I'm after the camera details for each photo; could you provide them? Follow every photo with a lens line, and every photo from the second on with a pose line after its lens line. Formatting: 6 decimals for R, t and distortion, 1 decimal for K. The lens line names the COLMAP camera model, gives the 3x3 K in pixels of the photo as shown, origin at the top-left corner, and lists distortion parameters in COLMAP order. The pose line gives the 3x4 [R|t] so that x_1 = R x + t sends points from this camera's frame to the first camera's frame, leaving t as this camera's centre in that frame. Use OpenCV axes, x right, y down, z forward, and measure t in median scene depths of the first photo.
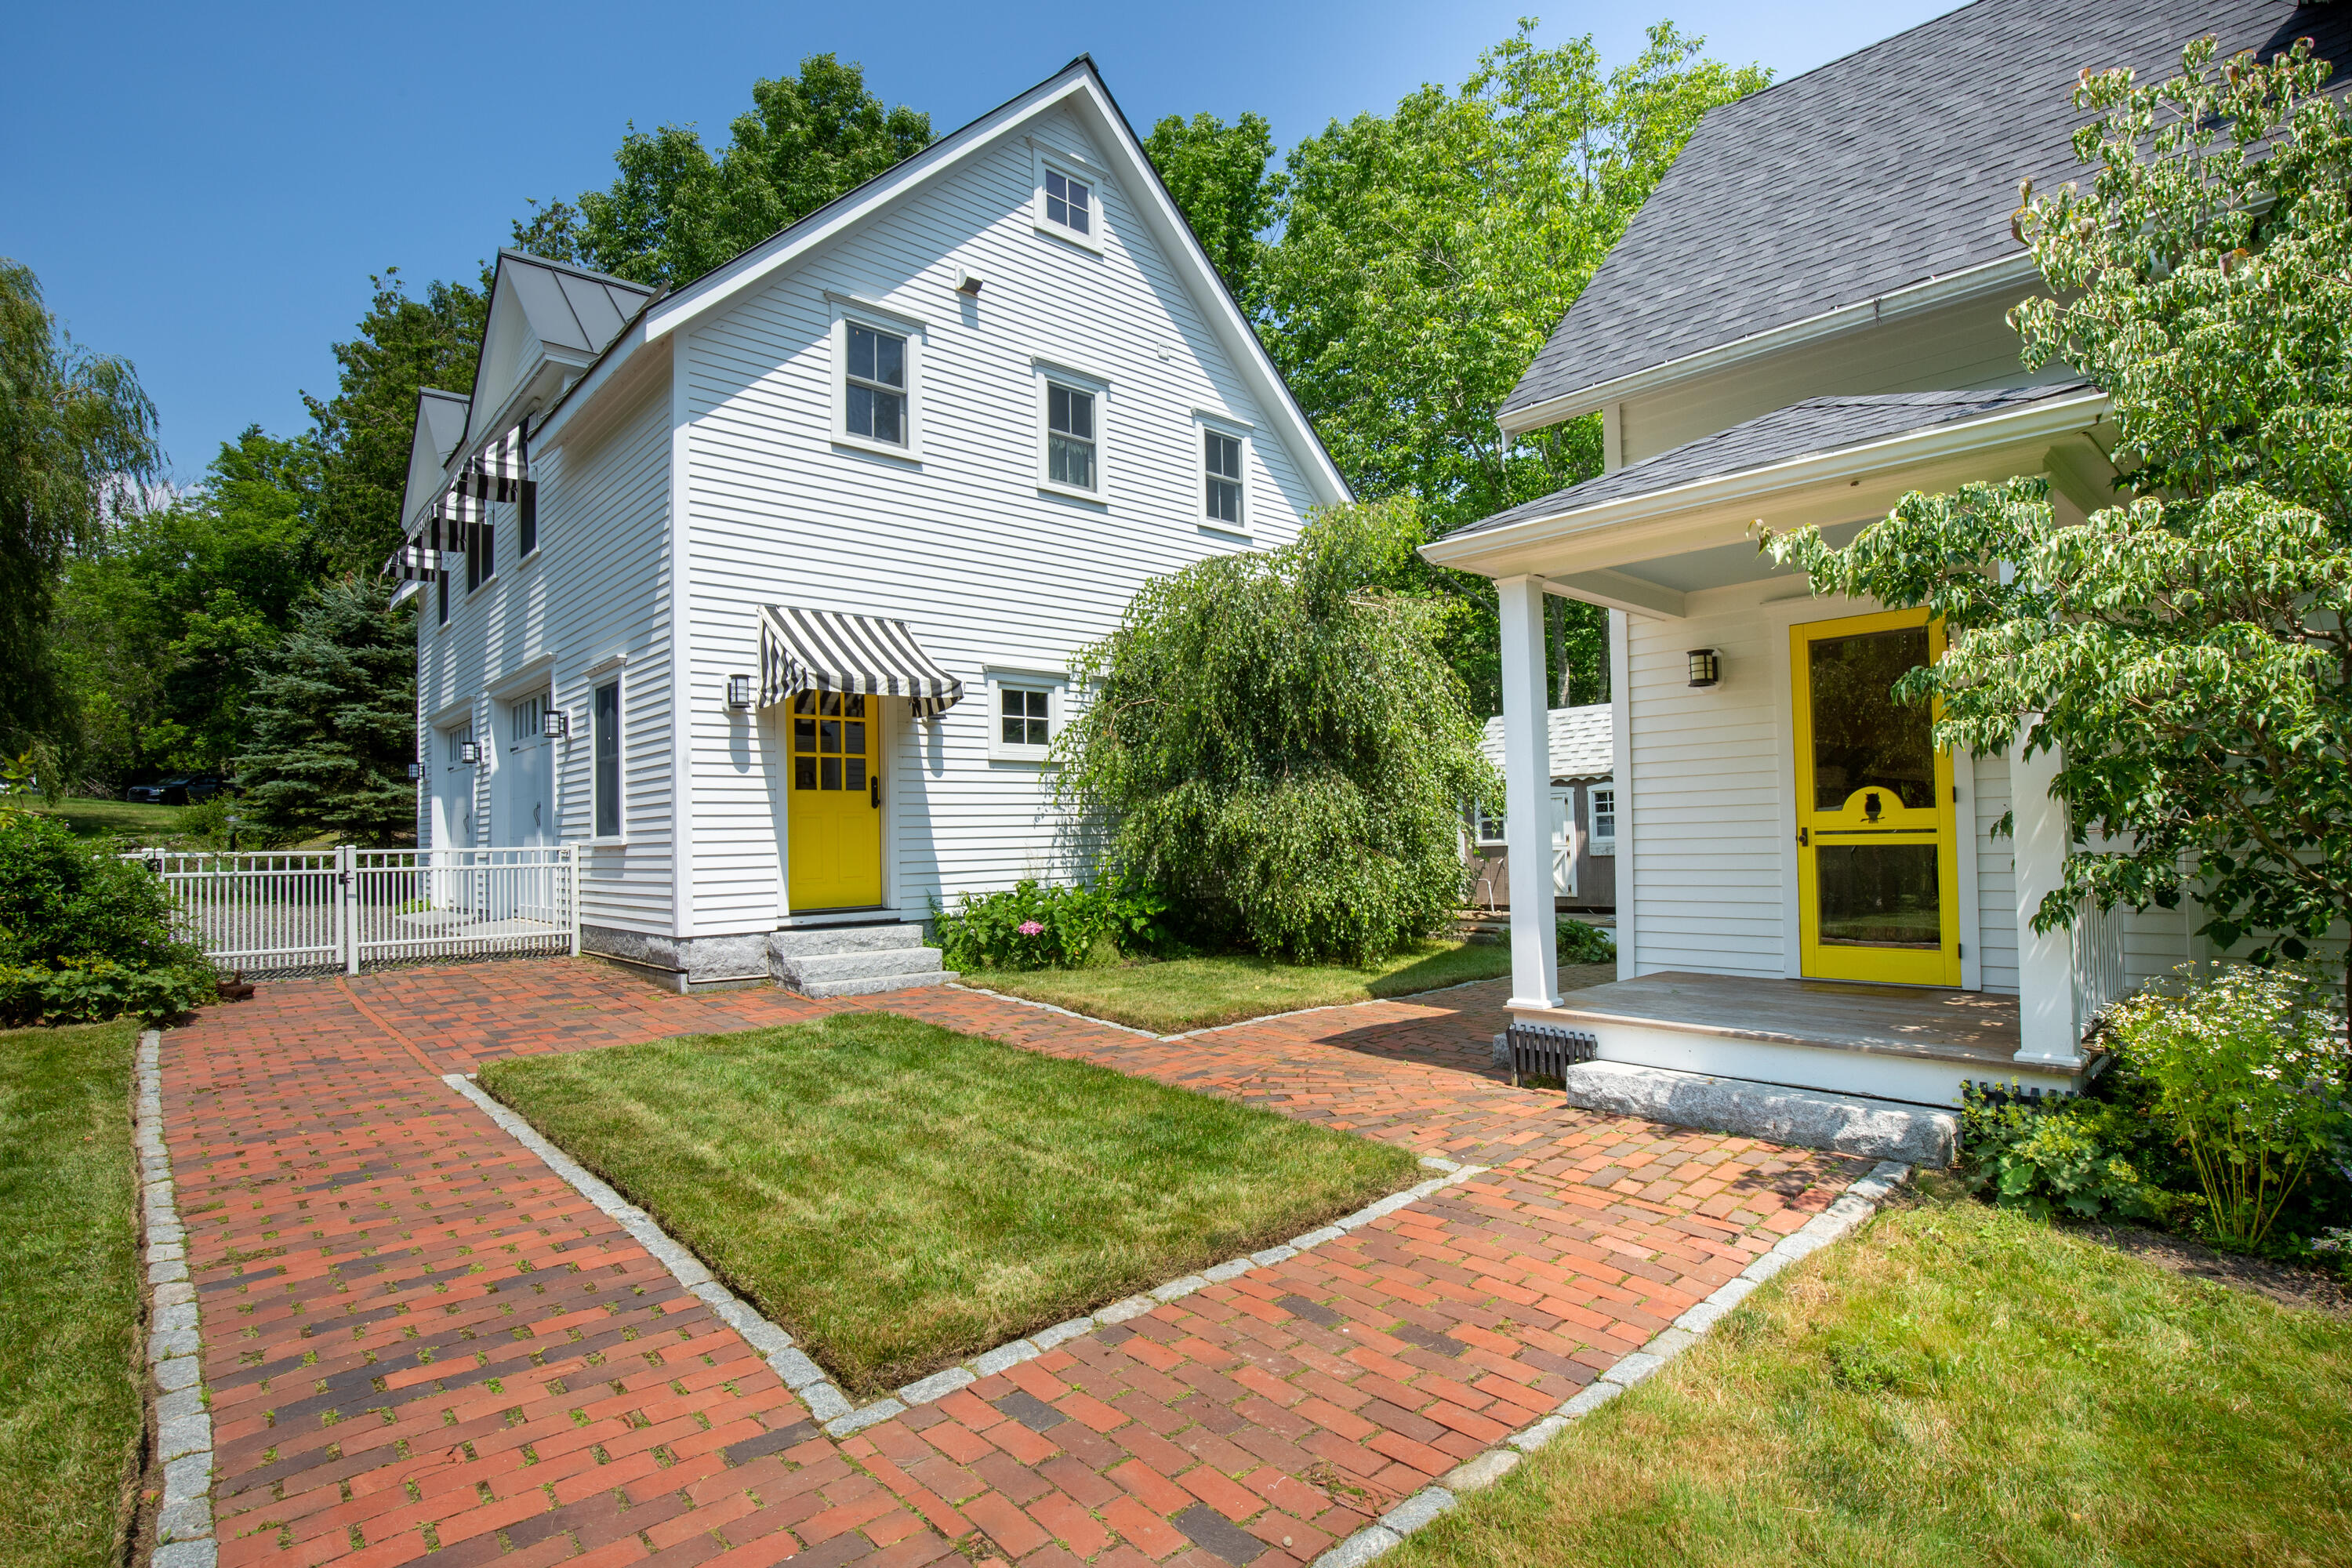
lens RADIAL K [[1166.7, 0, 1162.9], [0, 1166.7, 792.8], [0, 0, 1]] dist [-0.002038, -0.000421]
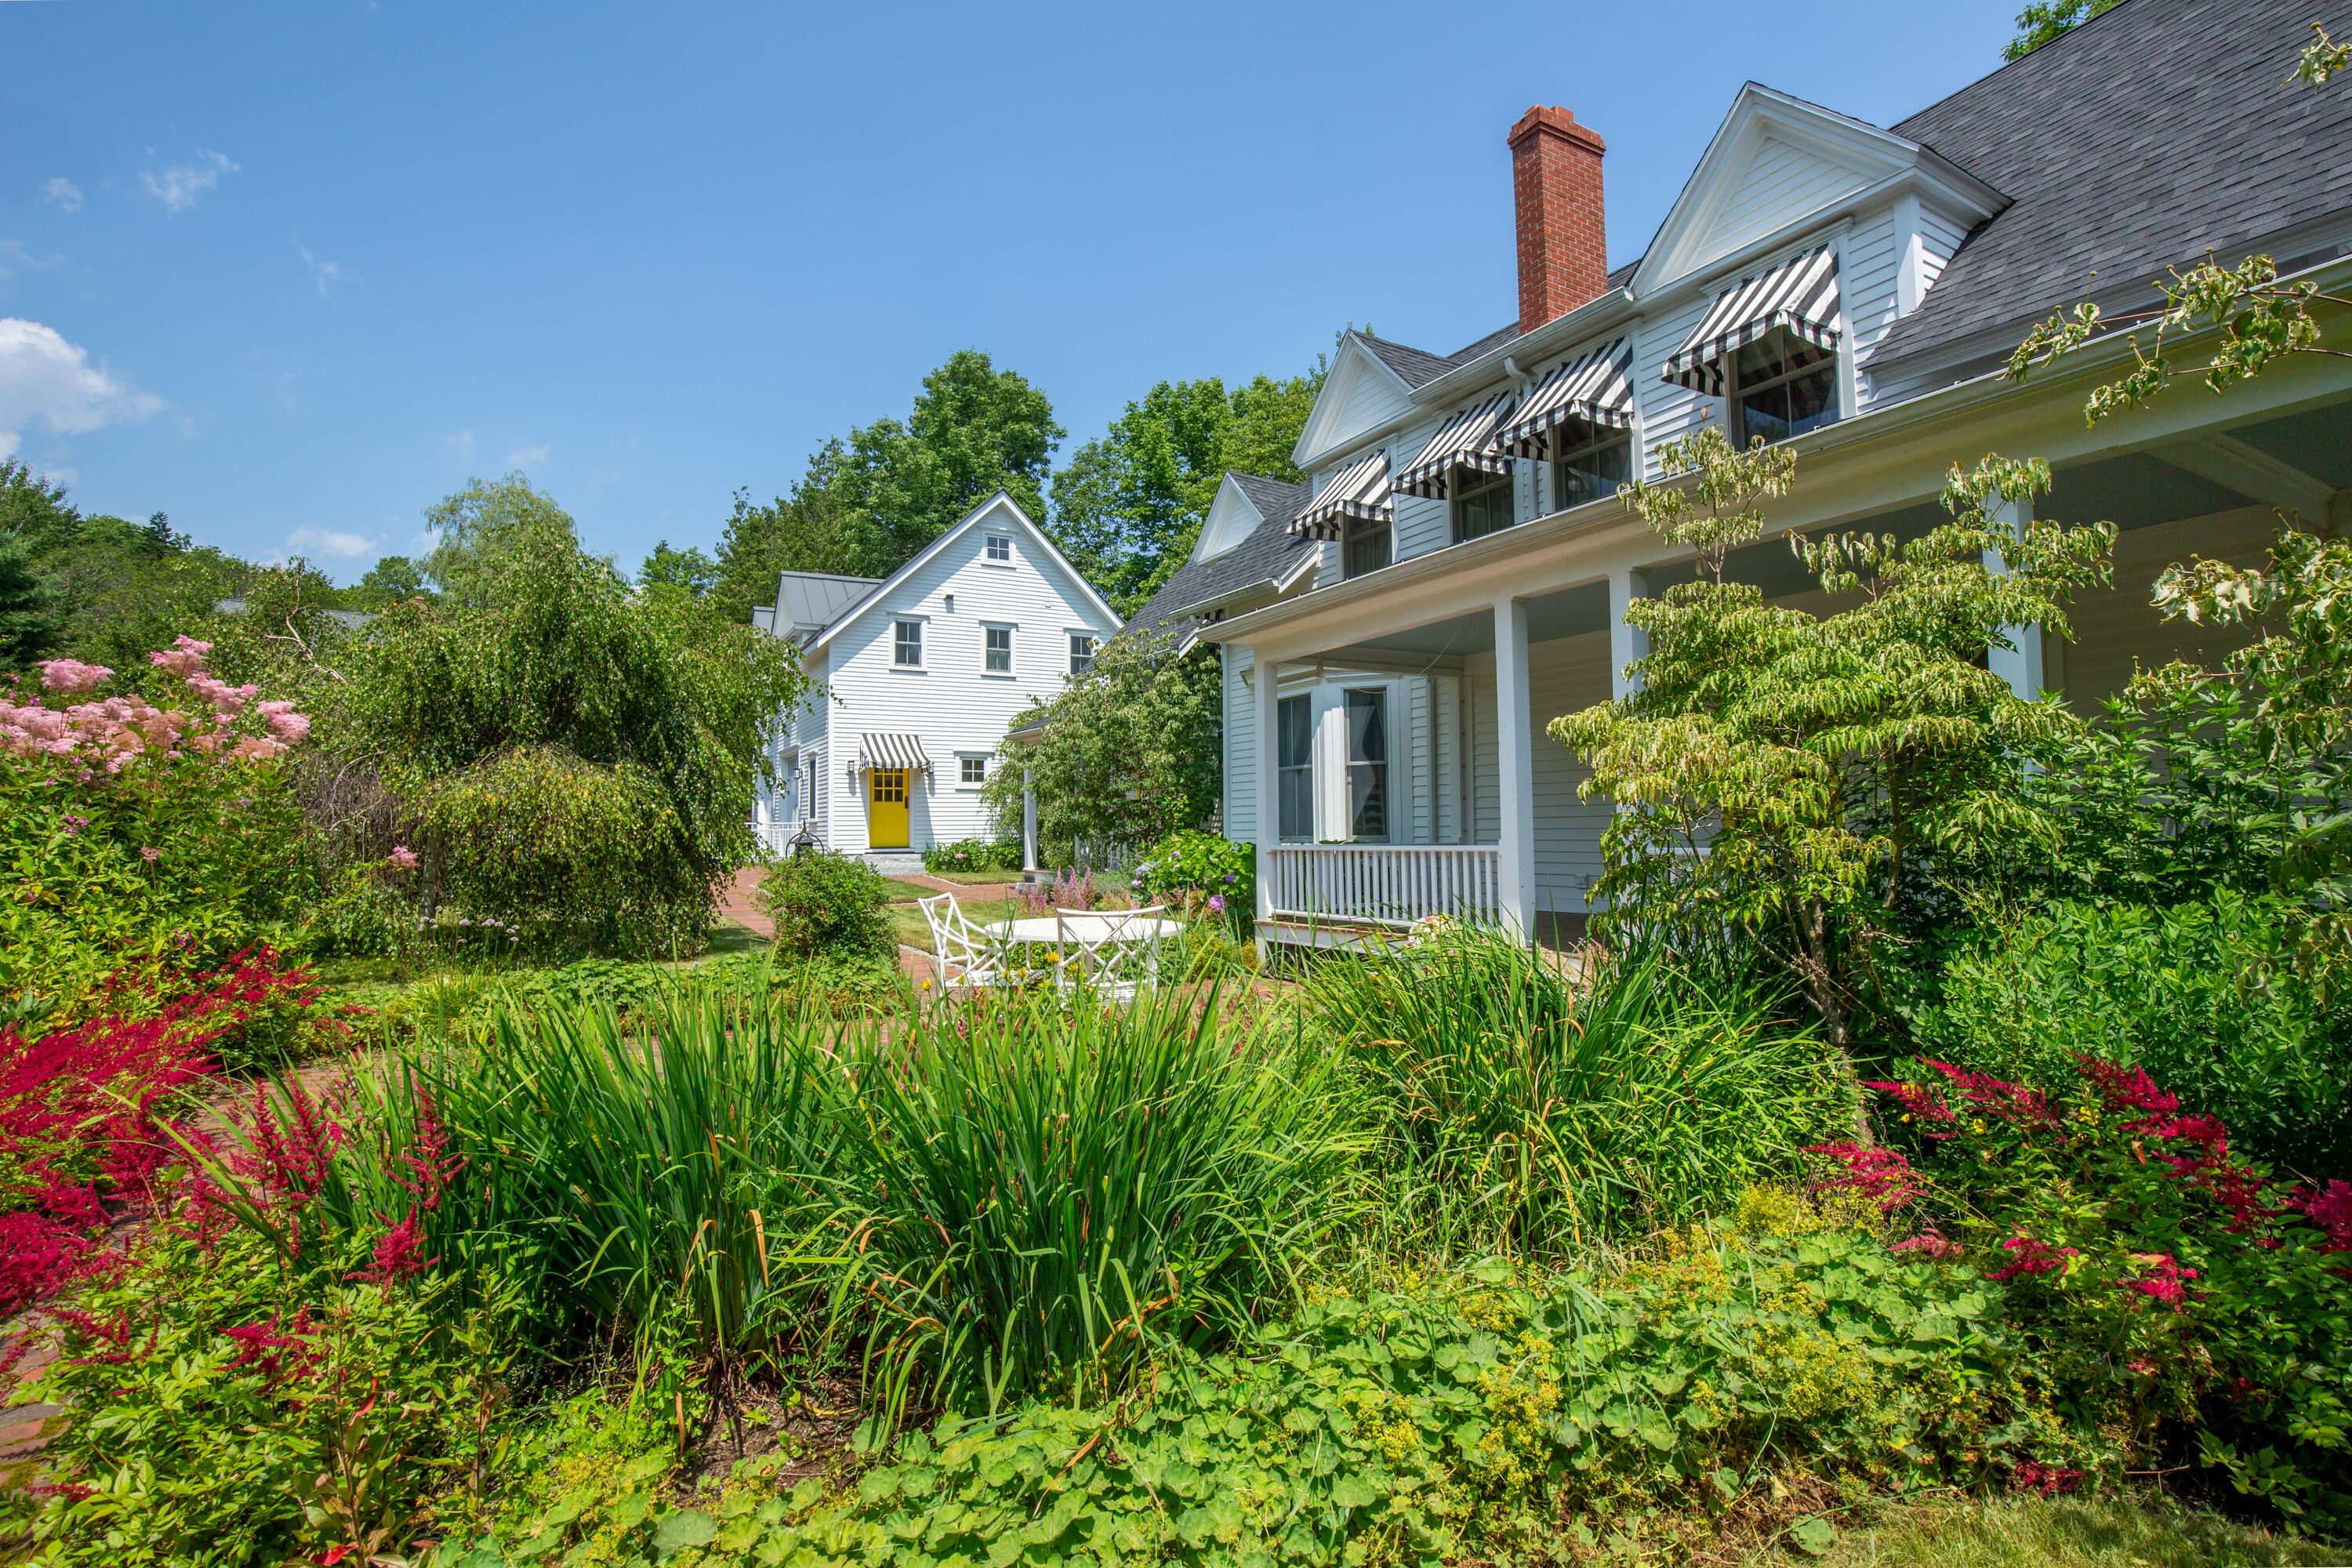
lens RADIAL K [[1182.5, 0, 1180.8], [0, 1182.5, 782.2], [0, 0, 1]] dist [-0.013246, 0.002704]
pose [[0.973317, 0.003263, -0.229443, 0.875588], [-0.001918, 0.999980, 0.006088, -0.057400], [0.229458, -0.005485, 0.973303, -1.307924]]
